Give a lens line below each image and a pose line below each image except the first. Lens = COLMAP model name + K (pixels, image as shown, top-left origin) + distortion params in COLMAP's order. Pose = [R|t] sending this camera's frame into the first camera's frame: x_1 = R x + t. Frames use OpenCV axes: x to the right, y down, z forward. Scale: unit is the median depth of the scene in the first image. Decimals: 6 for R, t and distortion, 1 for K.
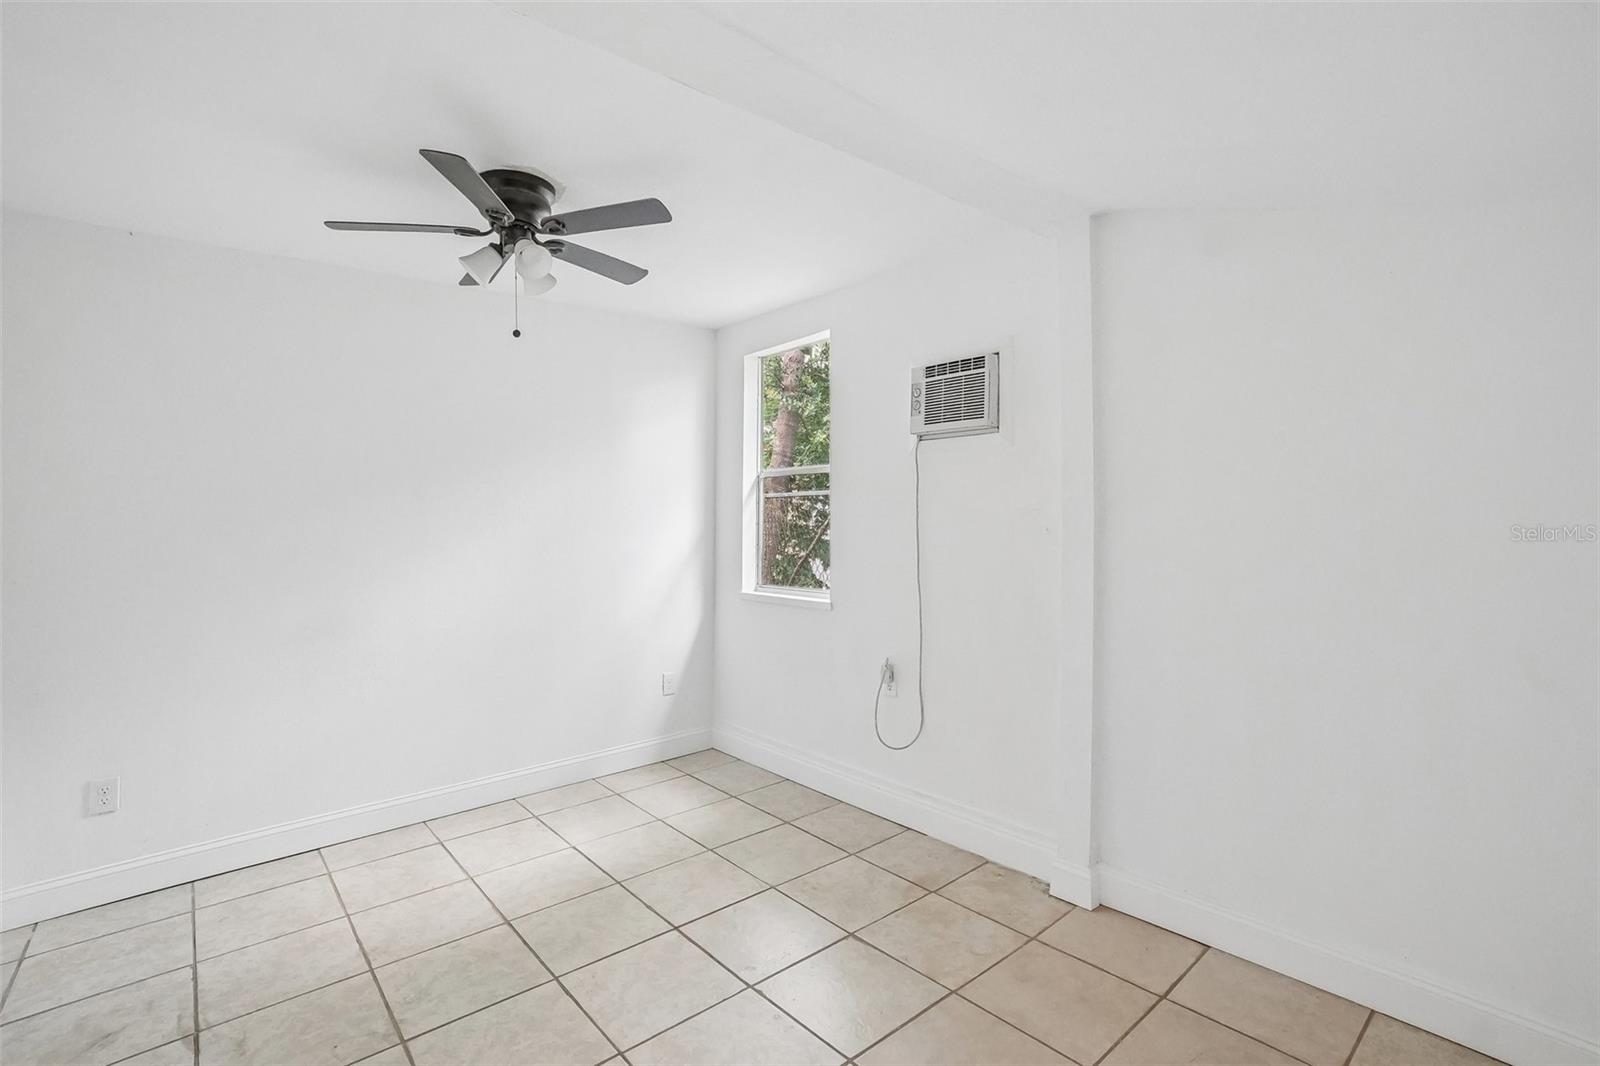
lens RADIAL K [[742.2, 0, 797.8], [0, 742.2, 517.8], [0, 0, 1]] dist [-0.056441, 0.019186]
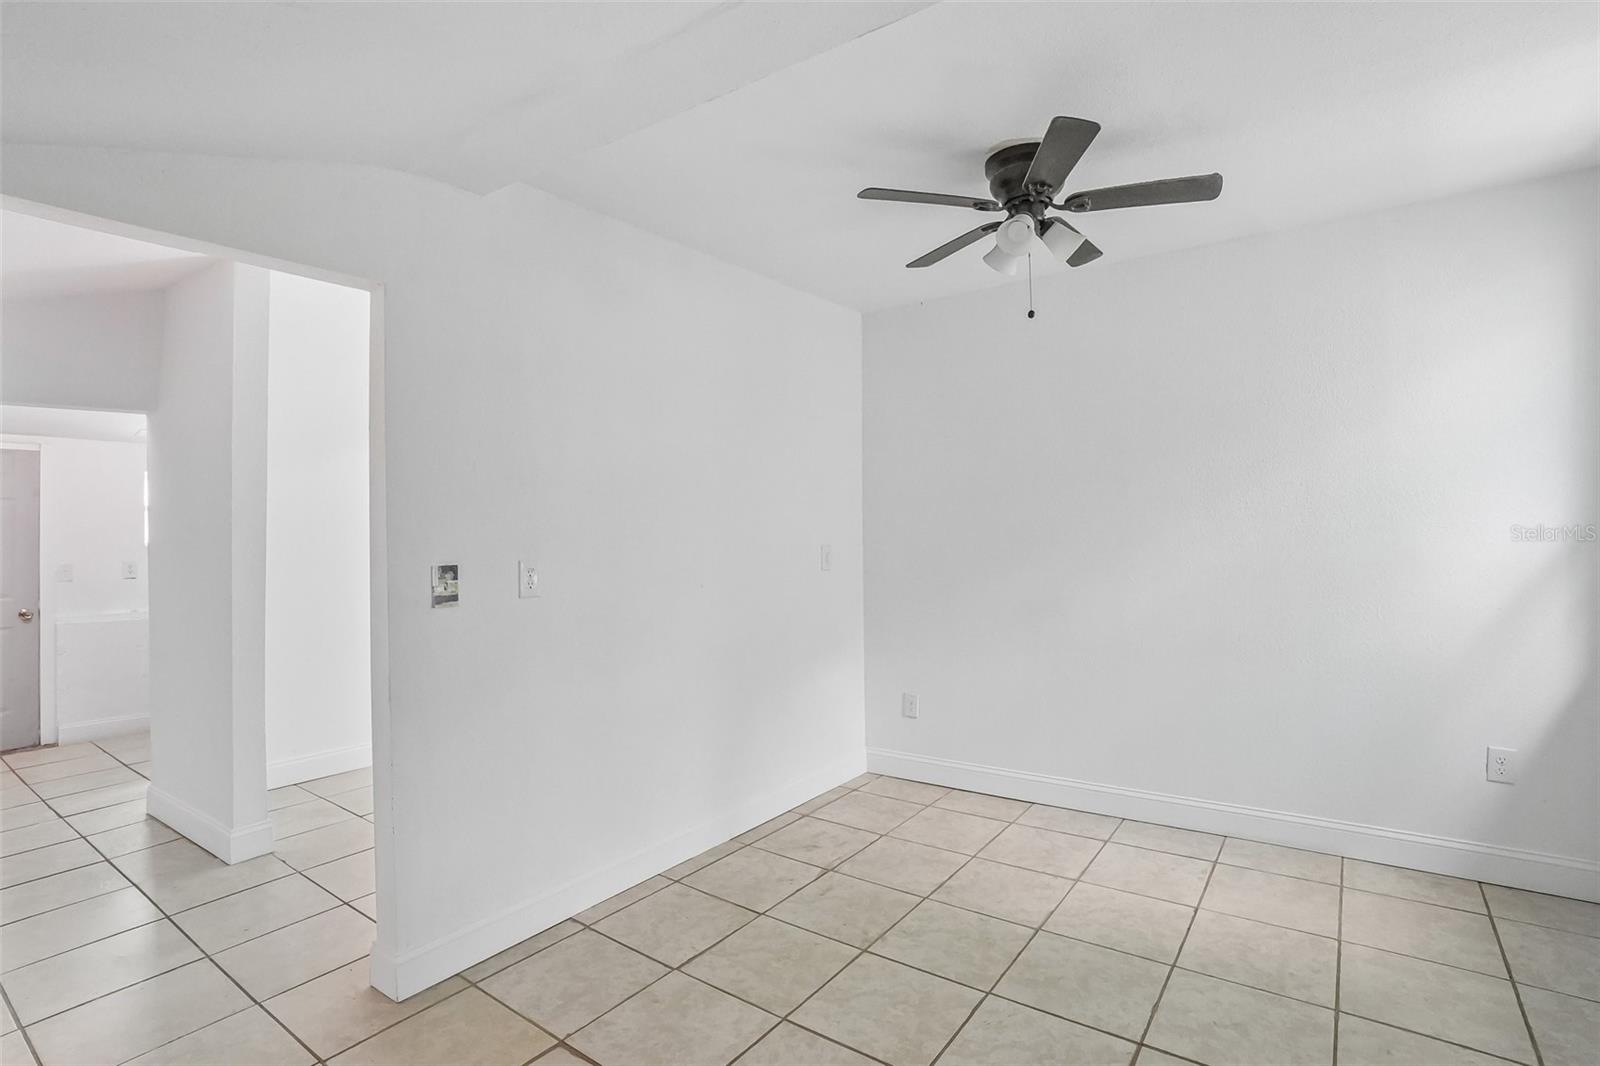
lens RADIAL K [[742.2, 0, 797.8], [0, 742.2, 517.8], [0, 0, 1]] dist [-0.056441, 0.019186]
pose [[0.227664, -0.007970, -0.973707, 0.351578], [0.021040, 0.999773, -0.003264, 0.006469], [0.973513, -0.019744, 0.227780, 0.360704]]
